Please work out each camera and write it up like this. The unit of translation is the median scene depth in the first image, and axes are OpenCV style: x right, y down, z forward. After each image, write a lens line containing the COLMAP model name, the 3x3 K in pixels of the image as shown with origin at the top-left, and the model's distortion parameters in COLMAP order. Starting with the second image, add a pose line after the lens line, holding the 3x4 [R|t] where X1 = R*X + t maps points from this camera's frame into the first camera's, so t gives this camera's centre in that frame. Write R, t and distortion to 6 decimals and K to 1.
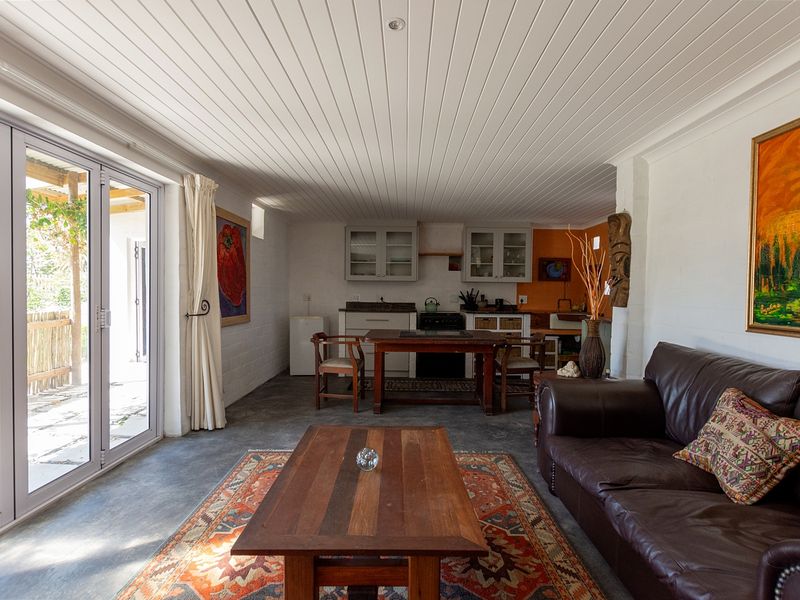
lens RADIAL K [[389.5, 0, 399.8], [0, 389.5, 301.7], [0, 0, 1]] dist [0.002856, -0.001166]
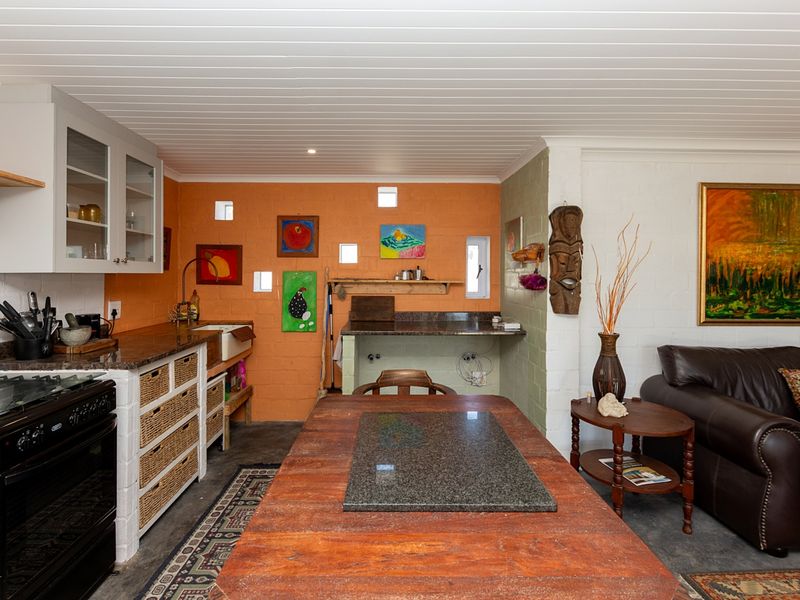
lens RADIAL K [[389.5, 0, 399.4], [0, 389.5, 297.4], [0, 0, 1]] dist [0.002856, -0.001166]
pose [[-0.016243, -0.008124, 0.999835, -0.266232], [0.026580, 0.999610, 0.008554, -0.036653], [-0.999515, 0.026714, -0.016020, 1.262504]]
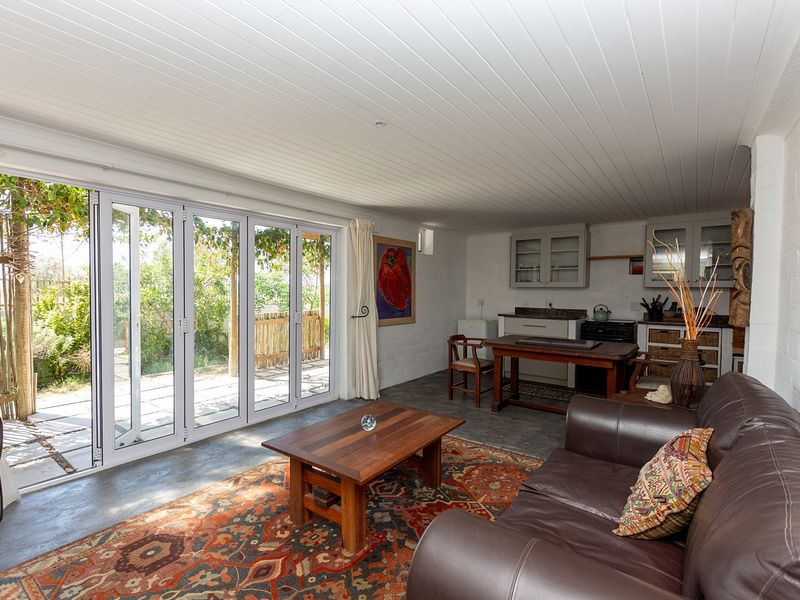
lens RADIAL K [[389.5, 0, 400.4], [0, 389.5, 301.4], [0, 0, 1]] dist [0.002856, -0.001166]
pose [[0.806613, 0.011885, -0.590961, 0.427418], [-0.011780, 0.999922, 0.004031, -0.028818], [0.590963, 0.003710, 0.806690, -0.053340]]
